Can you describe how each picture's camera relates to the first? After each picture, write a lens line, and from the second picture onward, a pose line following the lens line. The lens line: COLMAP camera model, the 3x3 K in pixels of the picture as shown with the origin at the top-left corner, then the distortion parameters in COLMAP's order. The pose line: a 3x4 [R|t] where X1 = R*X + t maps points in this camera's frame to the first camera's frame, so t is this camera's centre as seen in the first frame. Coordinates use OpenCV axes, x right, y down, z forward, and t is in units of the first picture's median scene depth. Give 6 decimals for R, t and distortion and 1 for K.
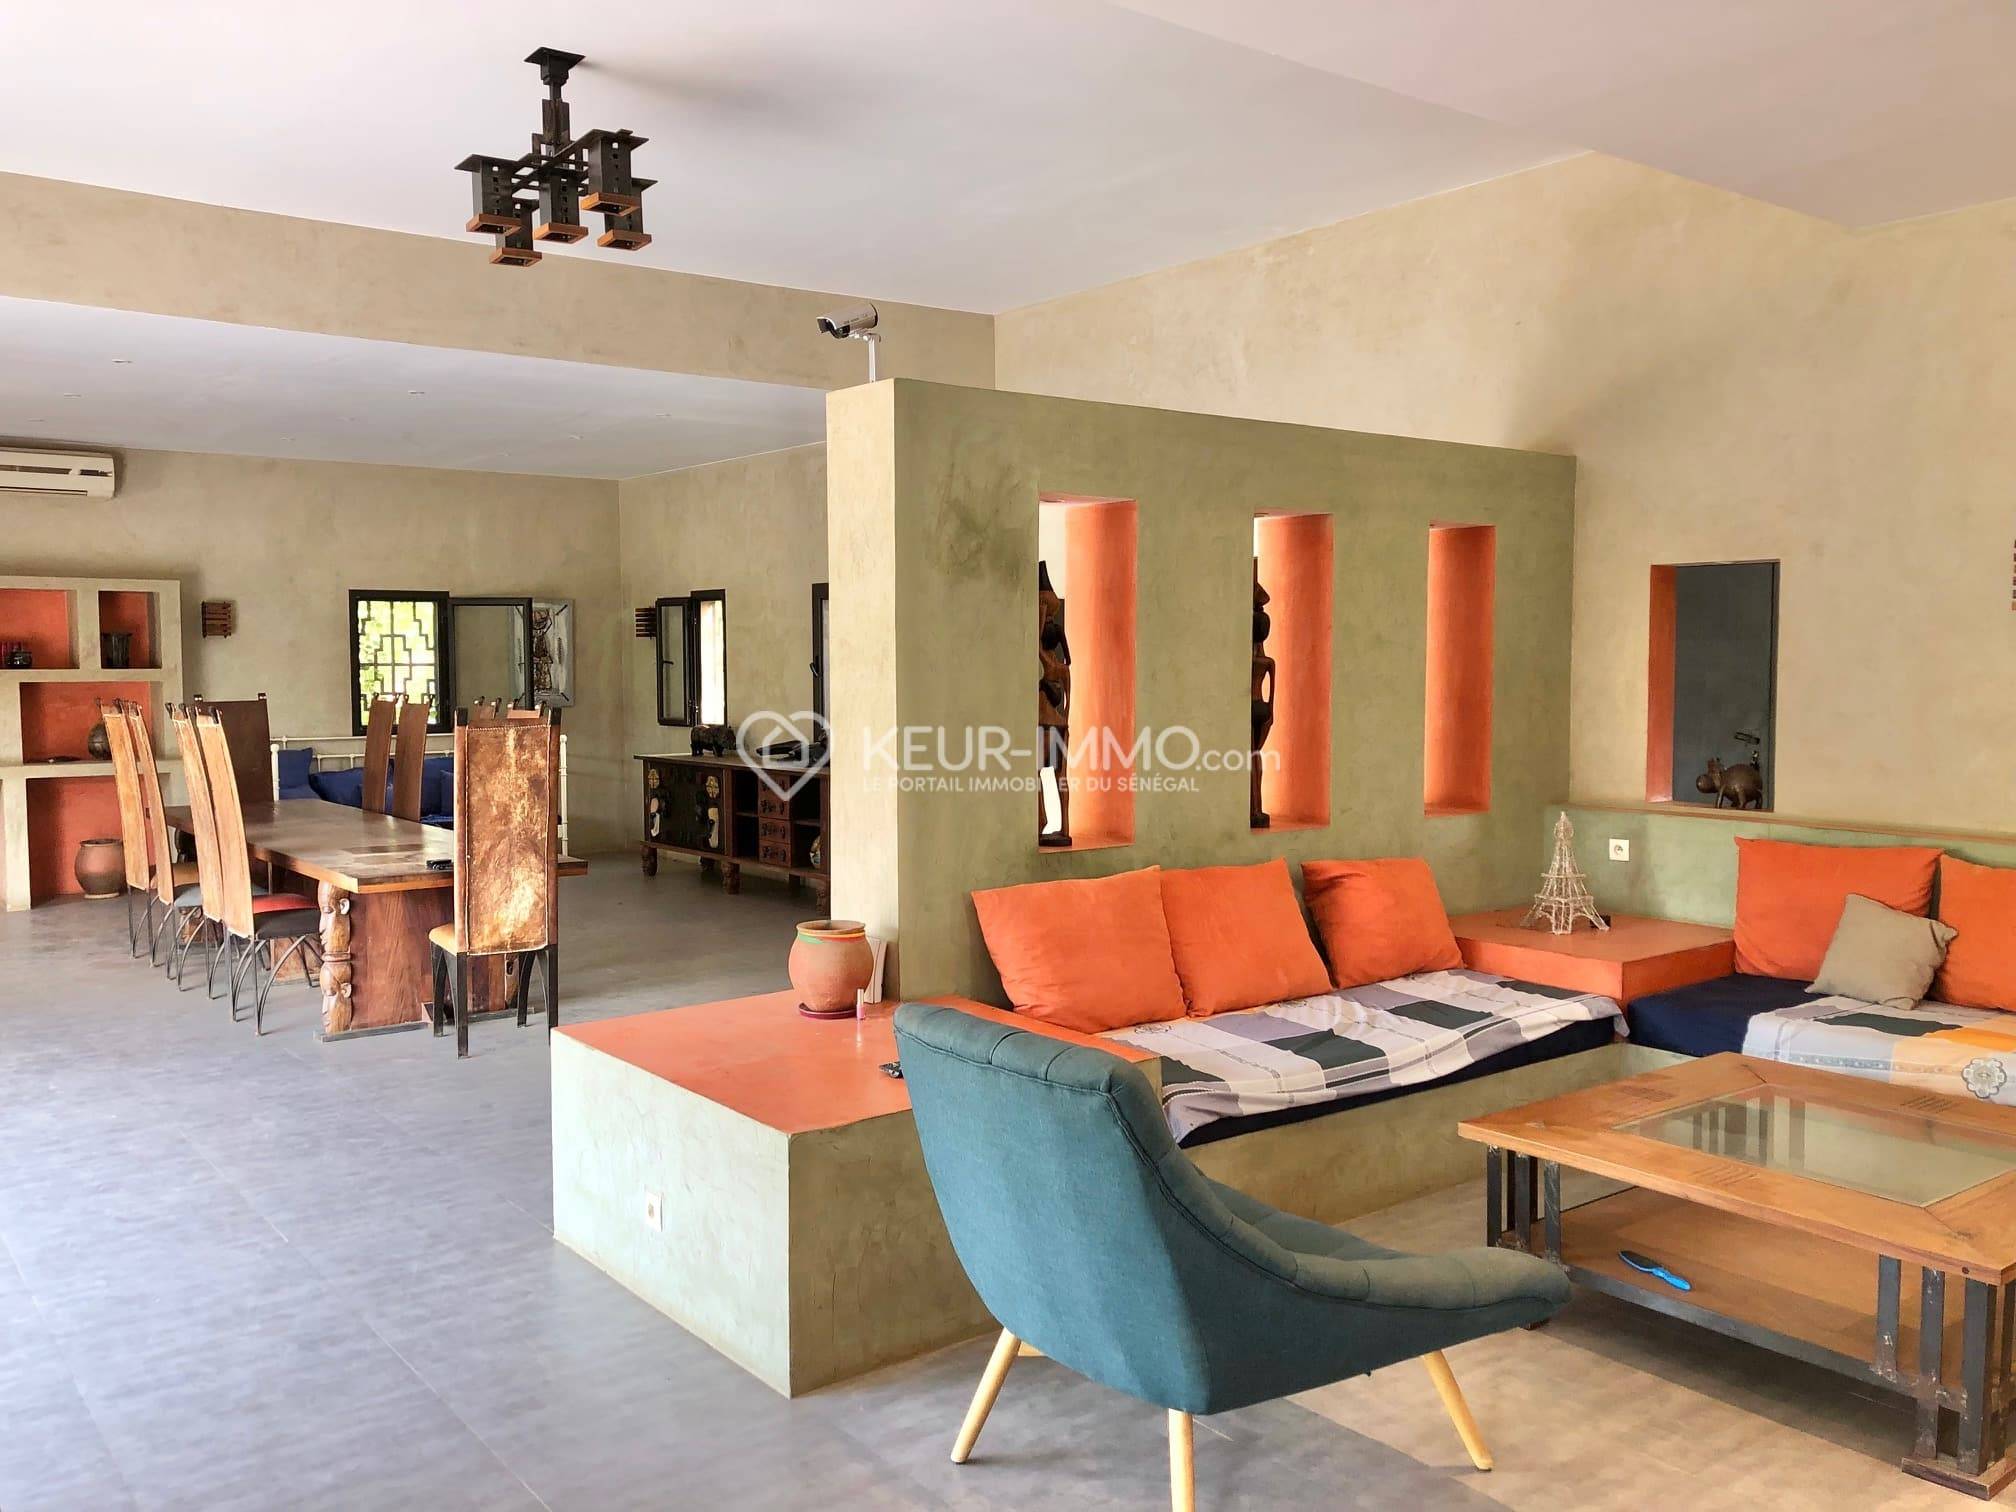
lens RADIAL K [[1664.3, 0, 1001.5], [0, 1664.3, 748.0], [0, 0, 1]] dist [0.045577, -0.040194]
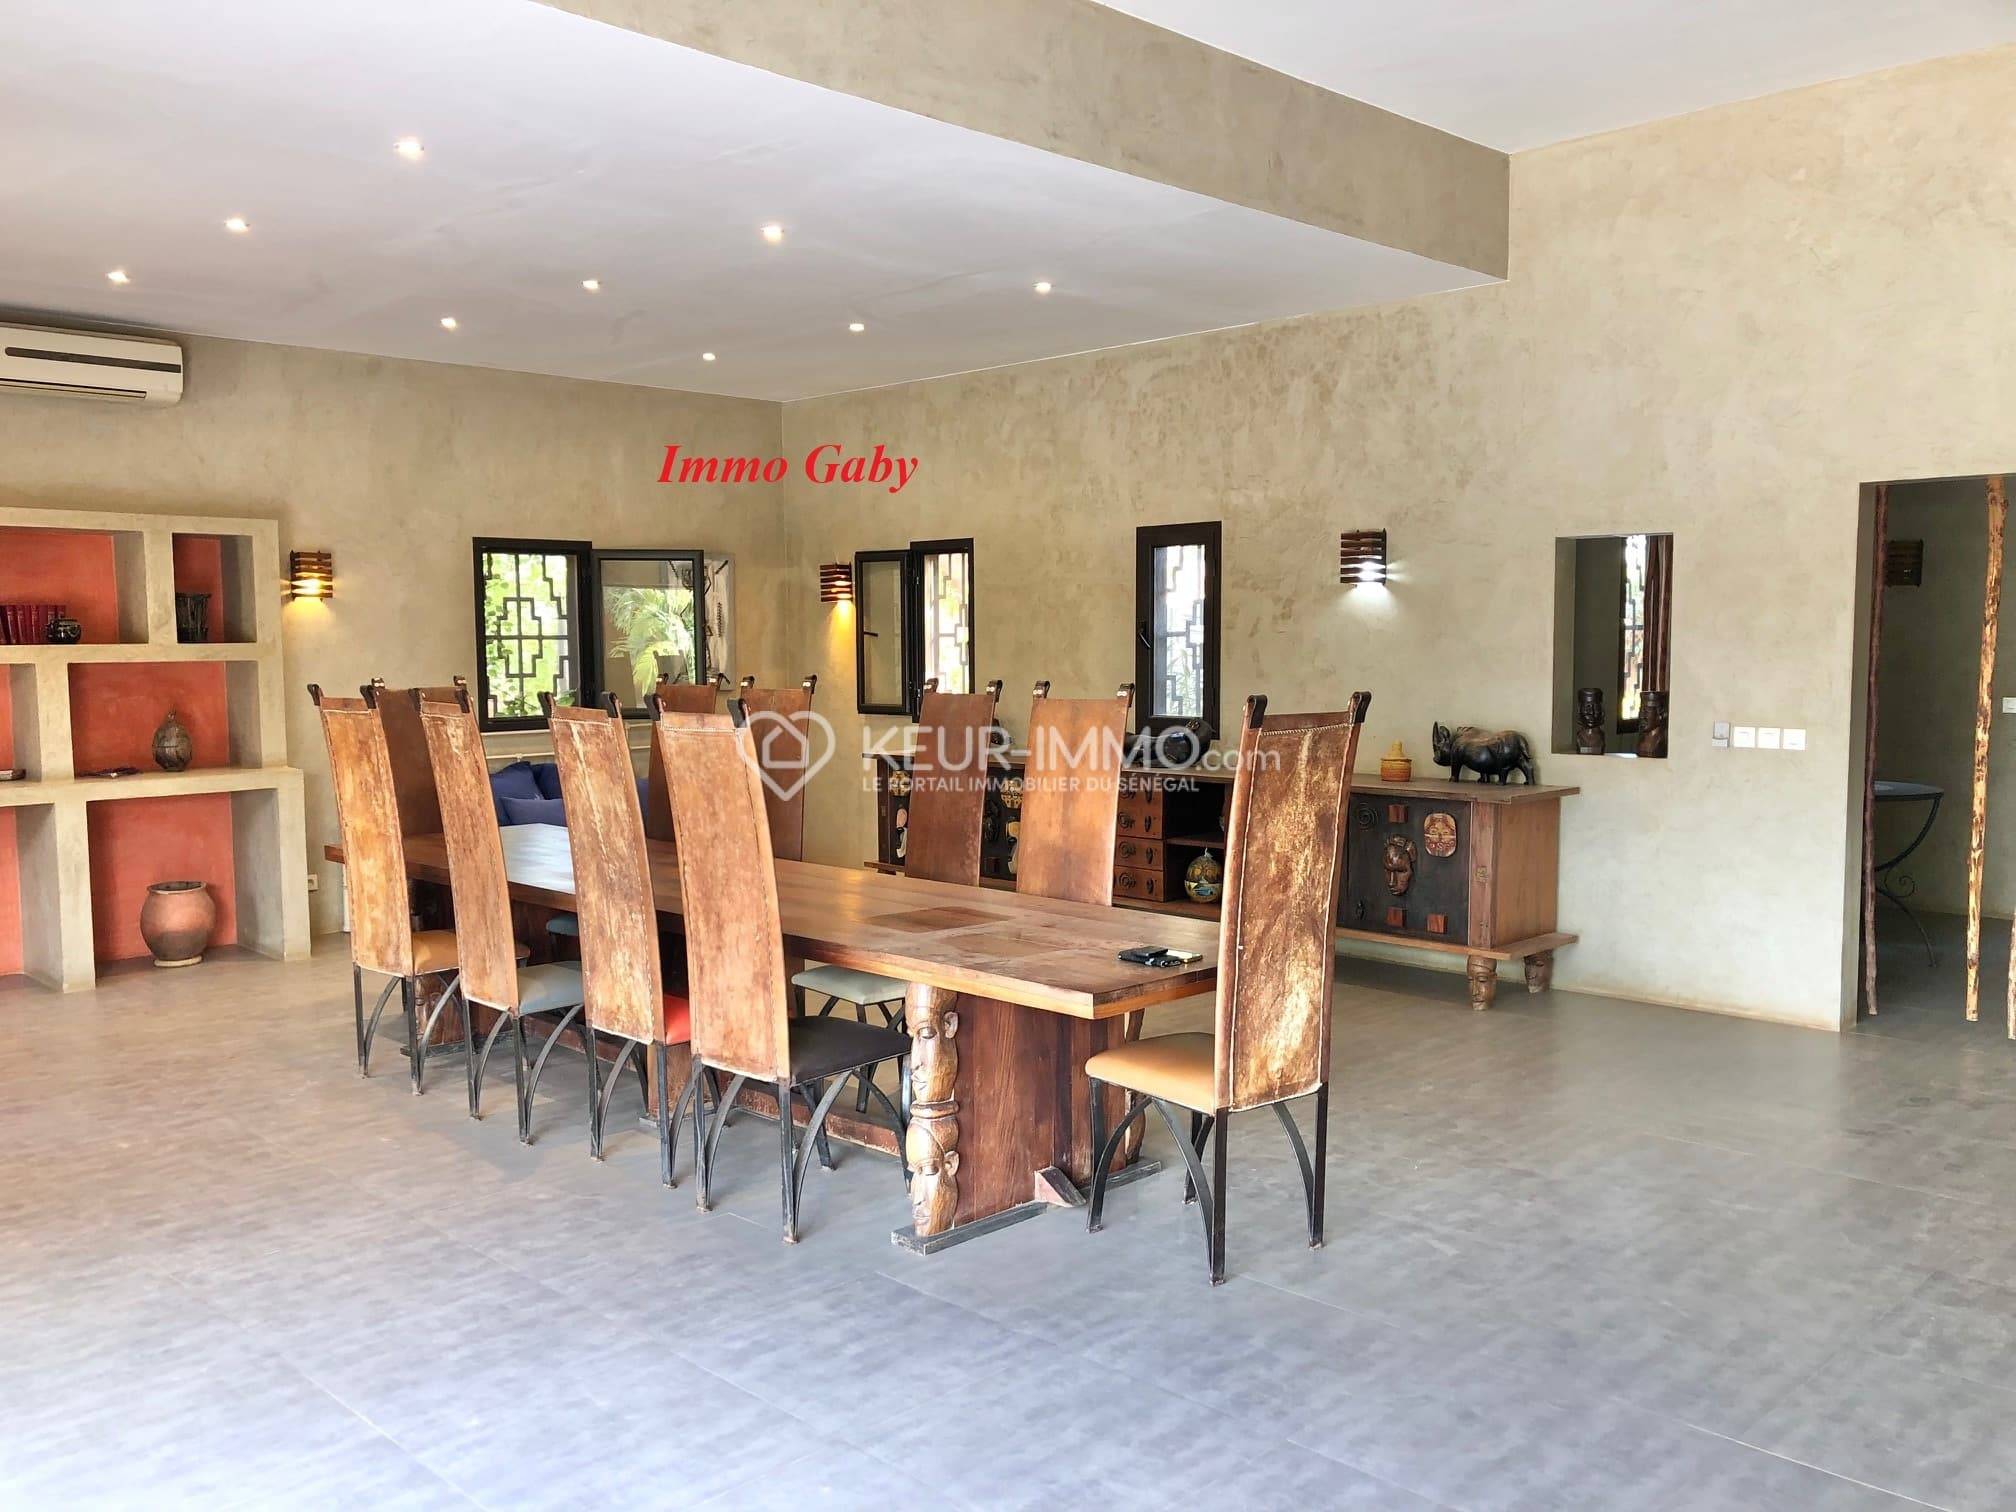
lens RADIAL K [[1664.3, 0, 1012.0], [0, 1664.3, 758.4], [0, 0, 1]] dist [0.045577, -0.040194]
pose [[0.991391, -0.013989, 0.130189, -0.280676], [0.011484, 0.999735, 0.019968, -0.008658], [-0.130434, -0.018301, 0.991288, 0.252438]]
